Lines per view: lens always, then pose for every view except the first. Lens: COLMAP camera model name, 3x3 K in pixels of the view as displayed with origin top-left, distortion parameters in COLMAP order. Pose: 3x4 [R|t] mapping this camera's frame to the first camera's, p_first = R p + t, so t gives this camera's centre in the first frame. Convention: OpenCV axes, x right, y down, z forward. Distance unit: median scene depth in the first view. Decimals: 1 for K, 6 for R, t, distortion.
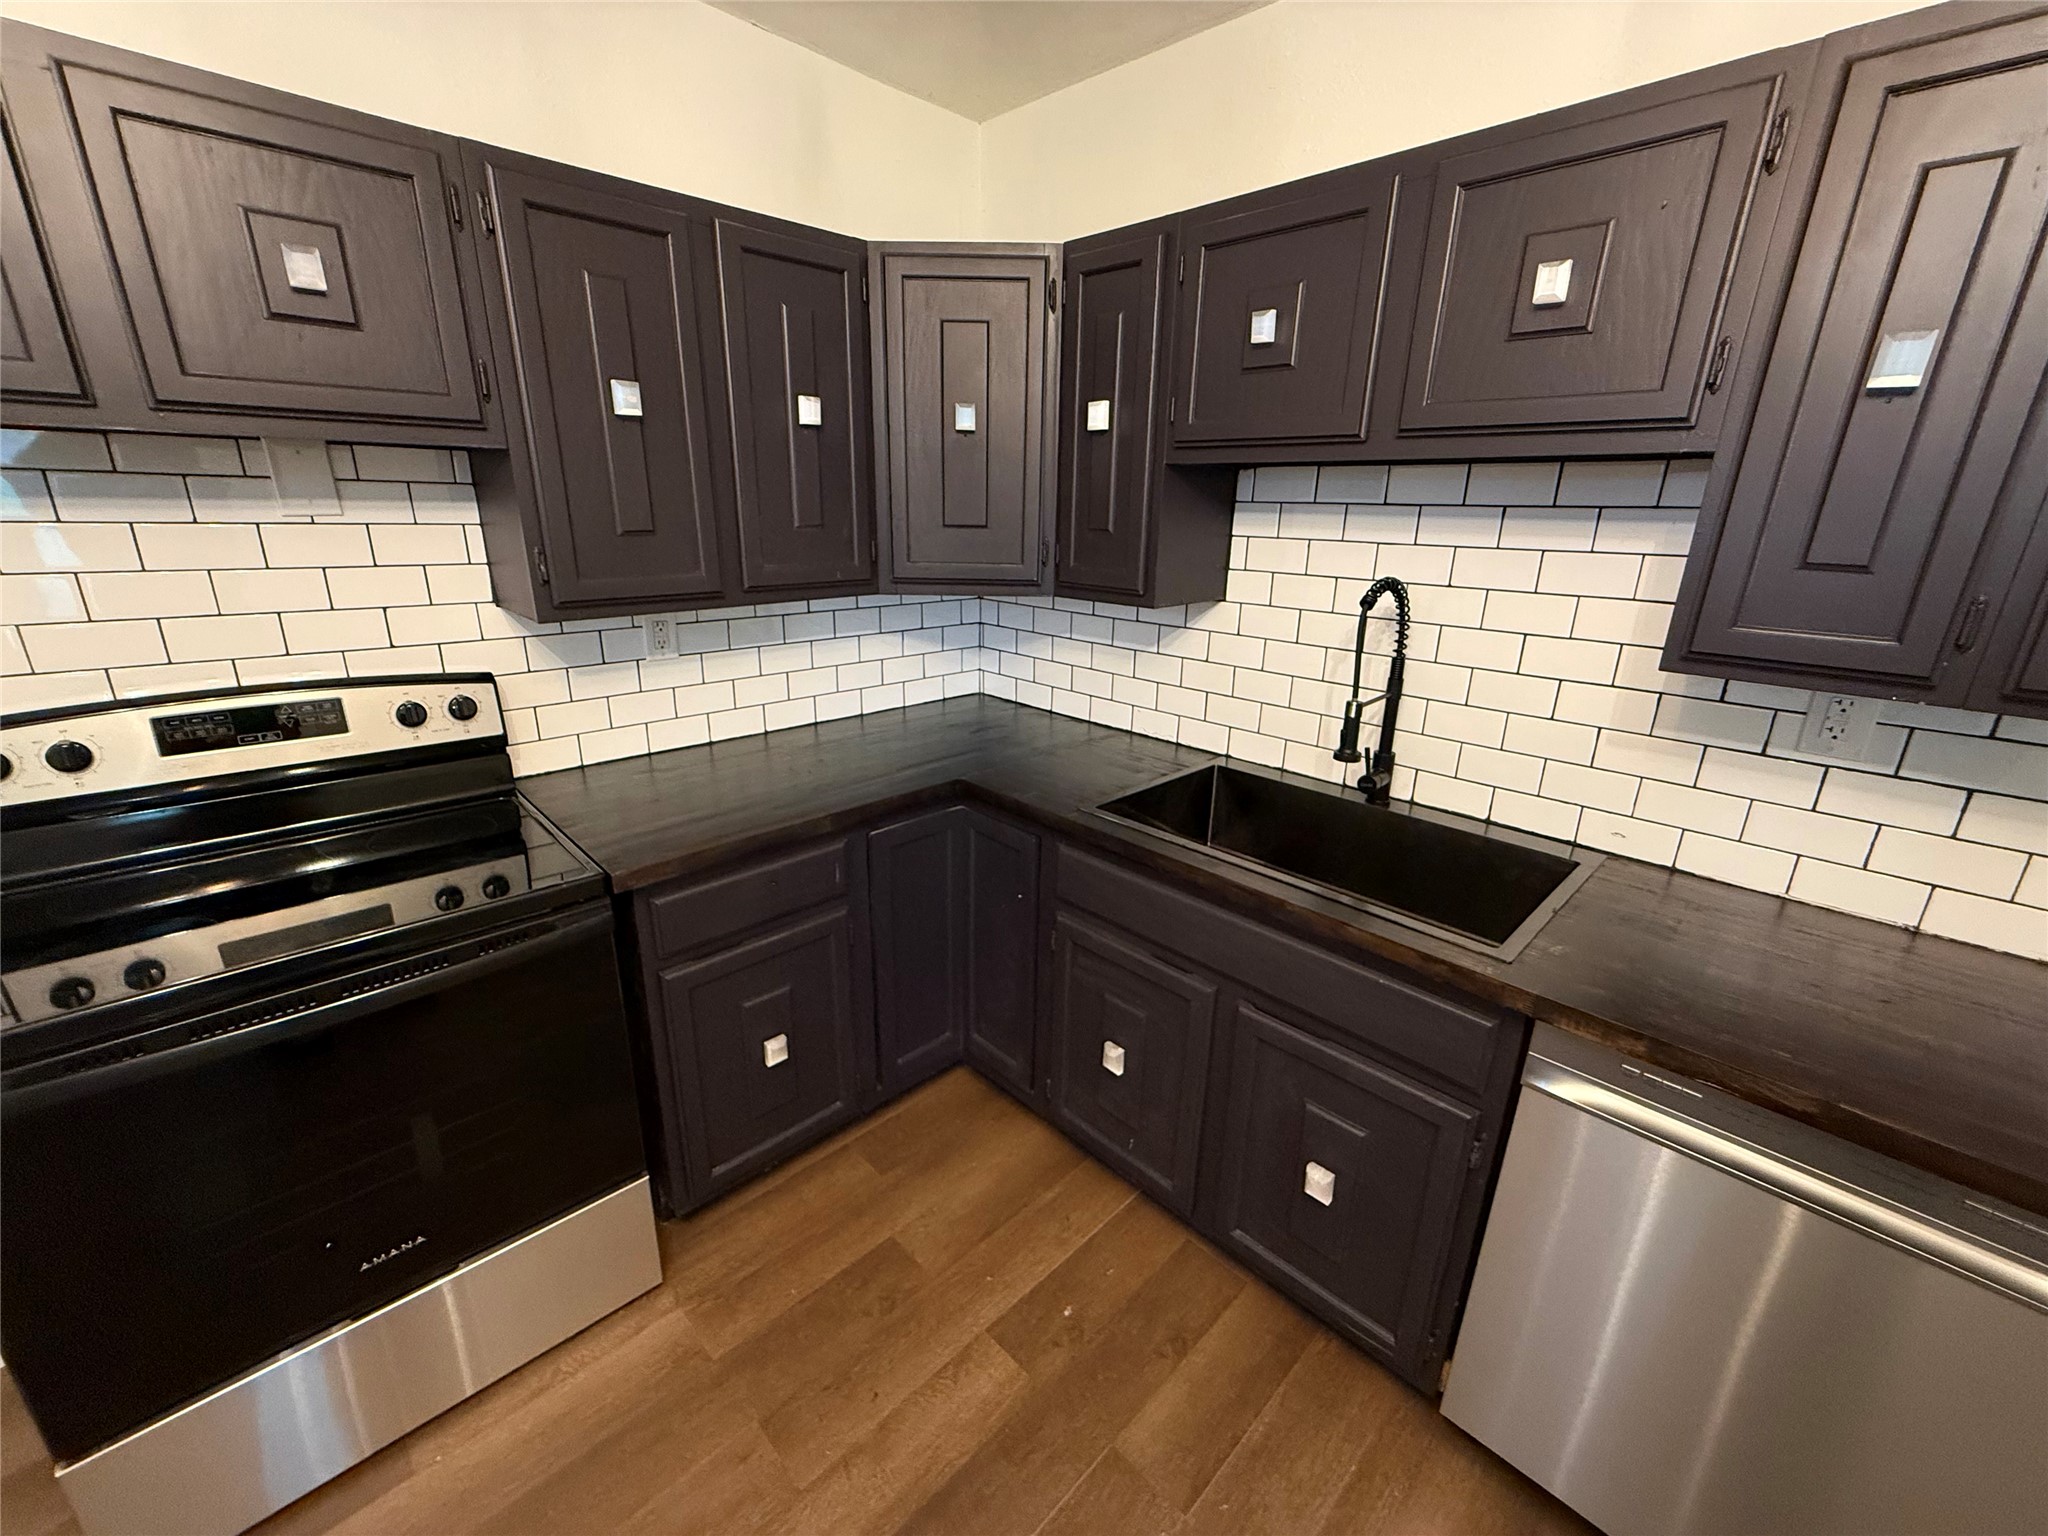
lens RADIAL K [[818.0, 0, 1022.5], [0, 818.0, 768.5], [0, 0, 1]] dist [-0.000452, -0.000316]
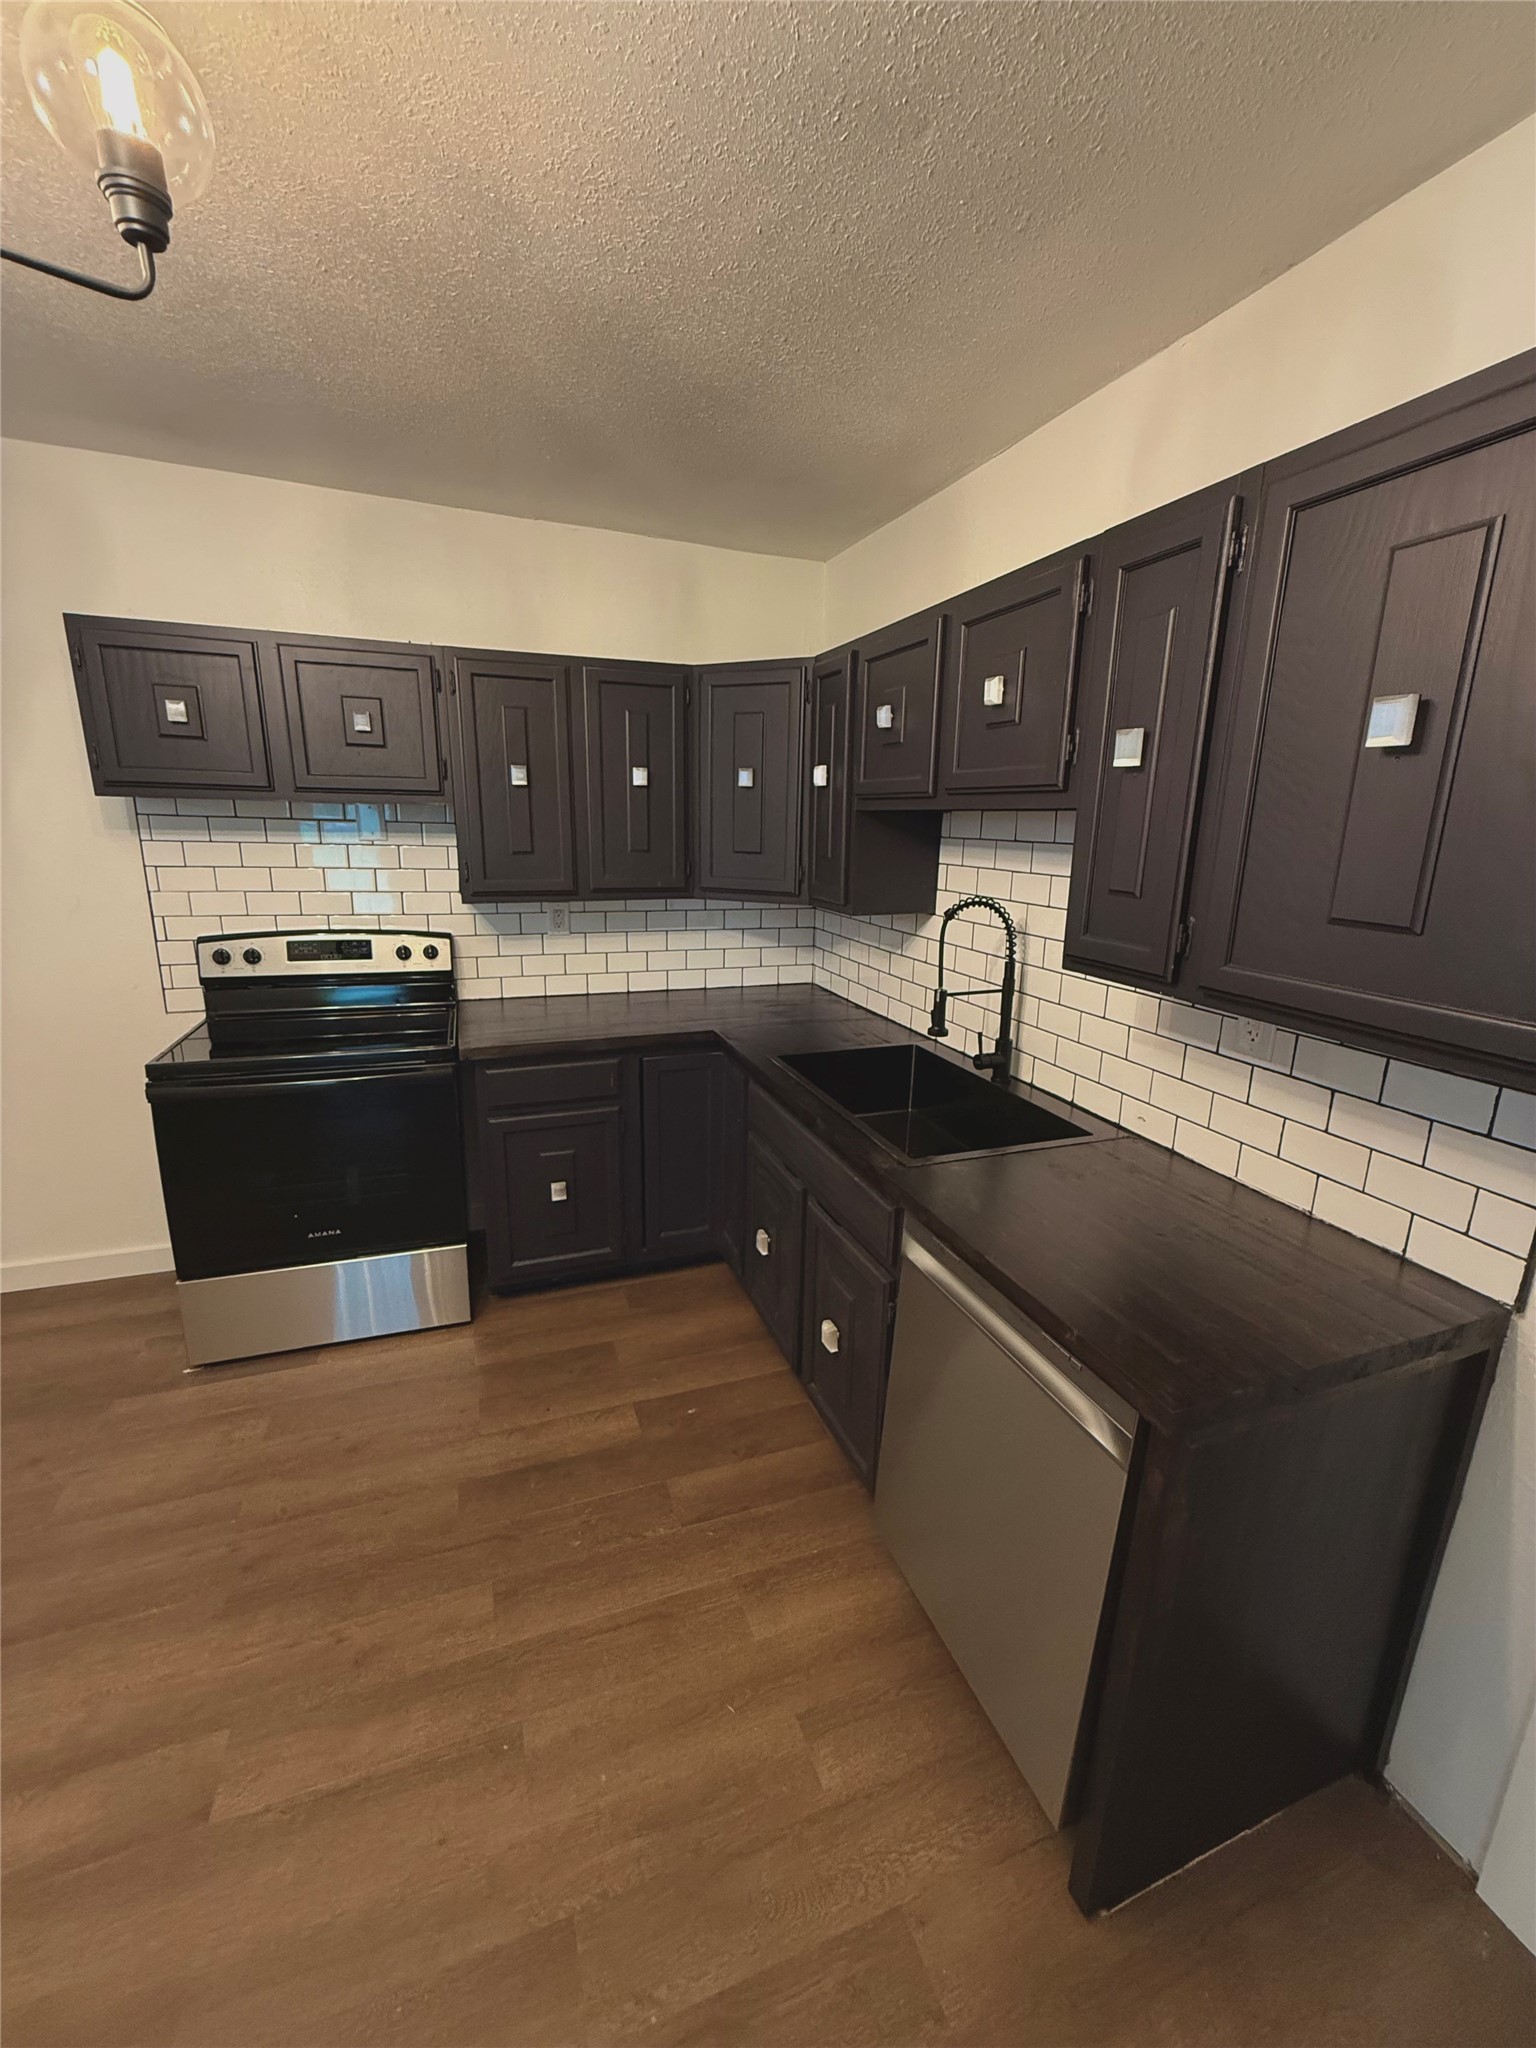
lens RADIAL K [[818.0, 0, 771.4], [0, 818.0, 1021.9], [0, 0, 1]] dist [-0.000452, -0.000316]
pose [[0.915185, 0.098047, -0.390926, 0.626385], [-0.129541, 0.990050, -0.054954, 0.069530], [0.381649, 0.100934, 0.918780, -0.270007]]
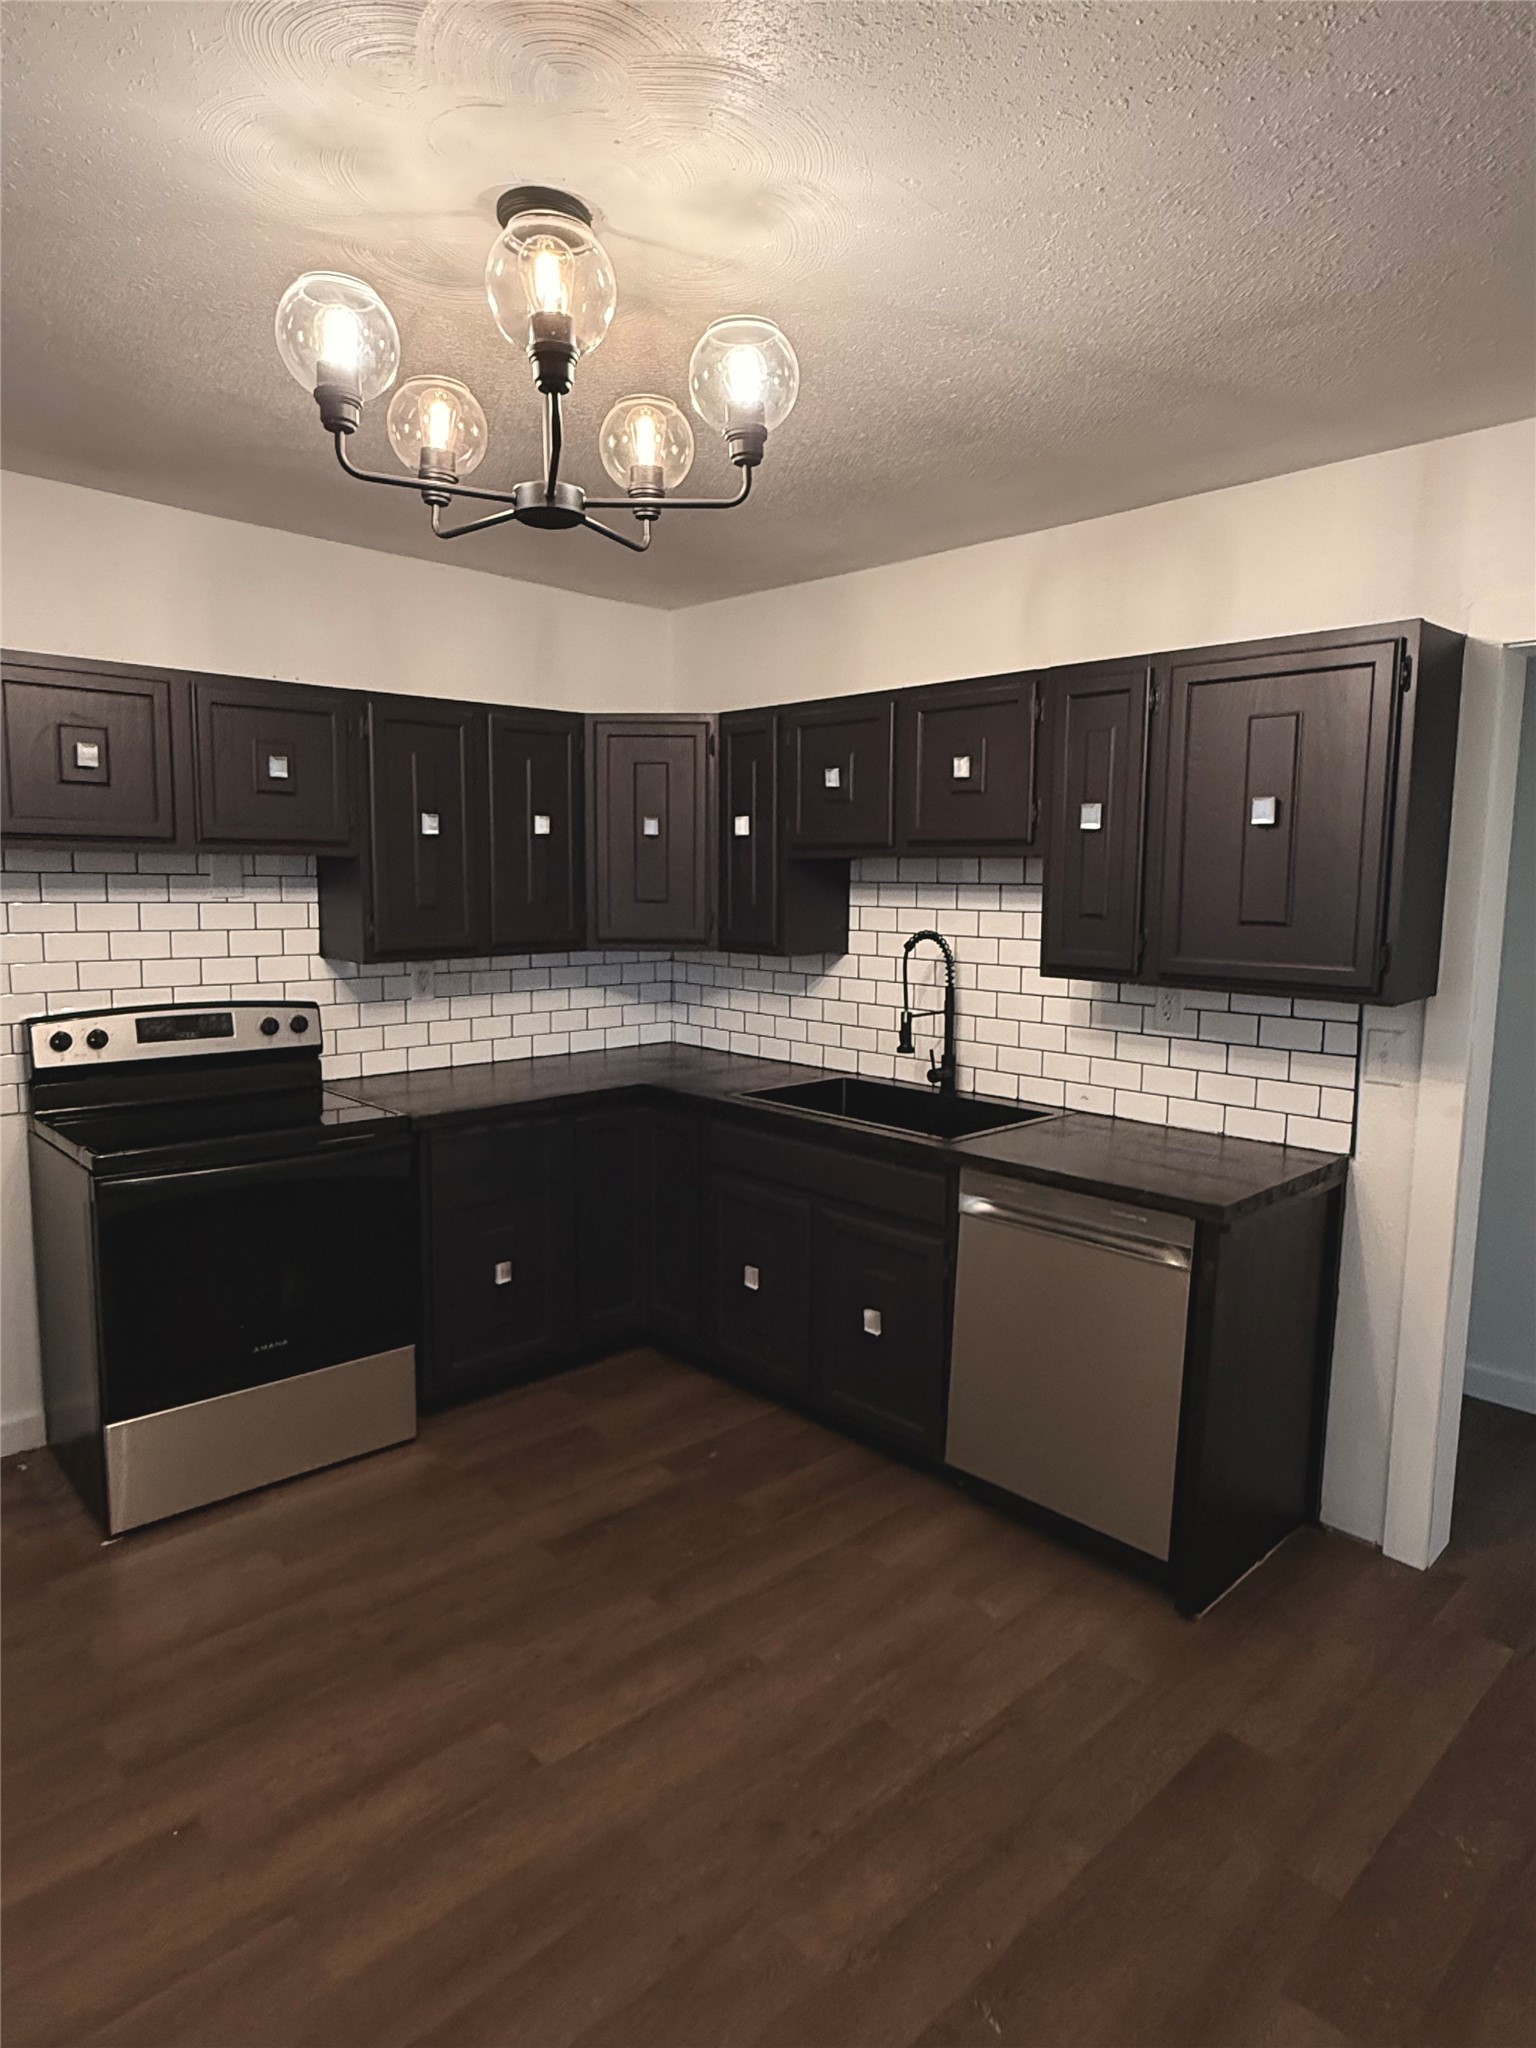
lens RADIAL K [[1185.1, 0, 767.9], [0, 1185.1, 1024.2], [0, 0, 1]] dist [-0.005588, -0.001420]
pose [[0.999856, -0.007932, -0.015001, 0.174881], [0.004988, 0.982356, -0.186953, 0.315480], [0.016219, 0.186851, 0.982254, -1.026760]]
